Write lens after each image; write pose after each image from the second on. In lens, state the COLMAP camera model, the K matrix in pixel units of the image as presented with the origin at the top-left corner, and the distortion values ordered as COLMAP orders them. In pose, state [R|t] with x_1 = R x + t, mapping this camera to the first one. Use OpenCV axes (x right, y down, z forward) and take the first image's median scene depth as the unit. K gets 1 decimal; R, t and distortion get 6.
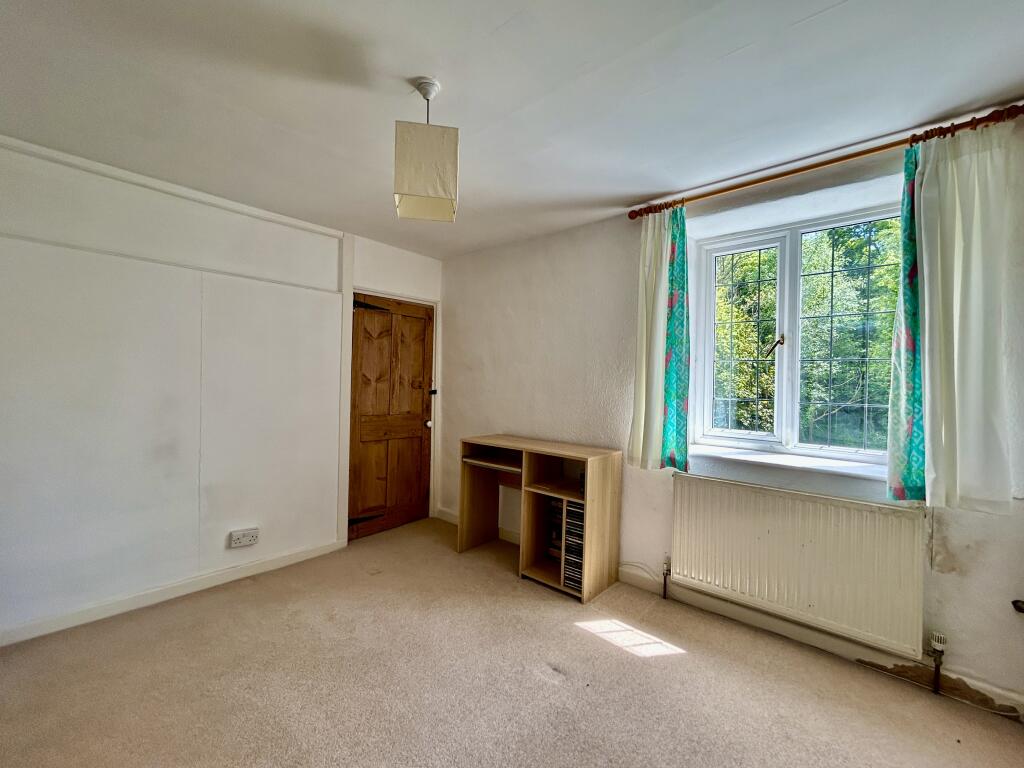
lens RADIAL K [[439.8, 0, 512.0], [0, 439.8, 384.0], [0, 0, 1]] dist [0.000220, 0.000092]
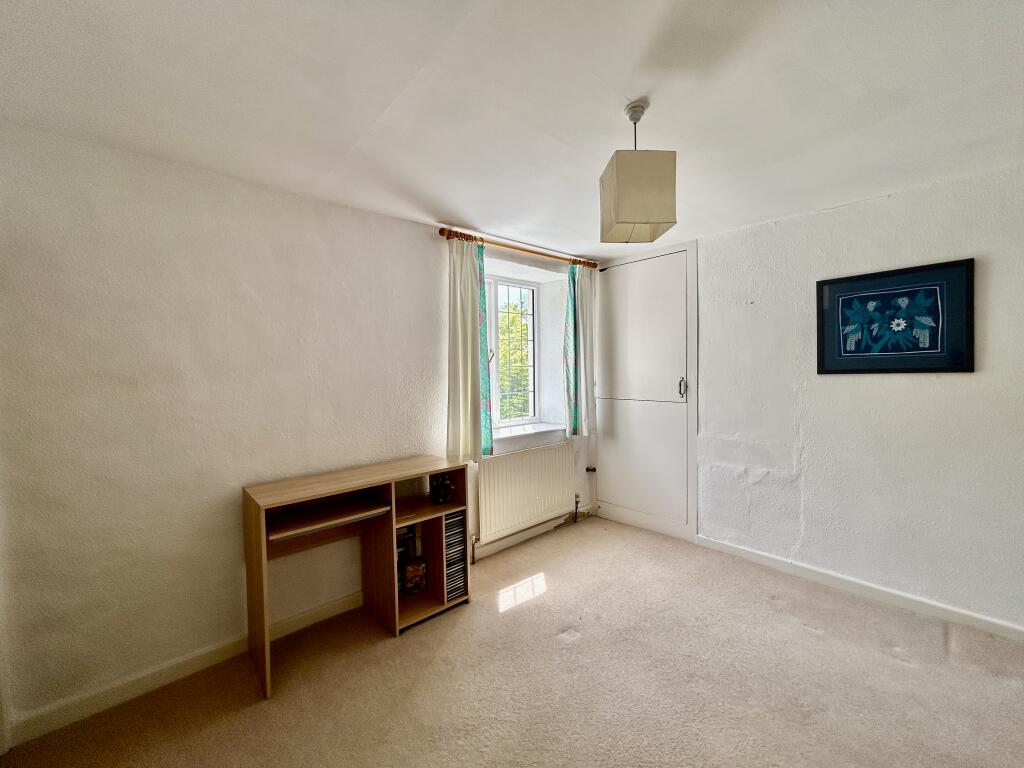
lens RADIAL K [[413.3, 0, 512.0], [0, 413.3, 384.0], [0, 0, 1]] dist [-0.000585, 0.000026]
pose [[0.122055, -0.058910, 0.990774, -0.773365], [0.024882, 0.998105, 0.056281, -0.073410], [-0.992211, 0.017783, 0.123290, 0.770398]]
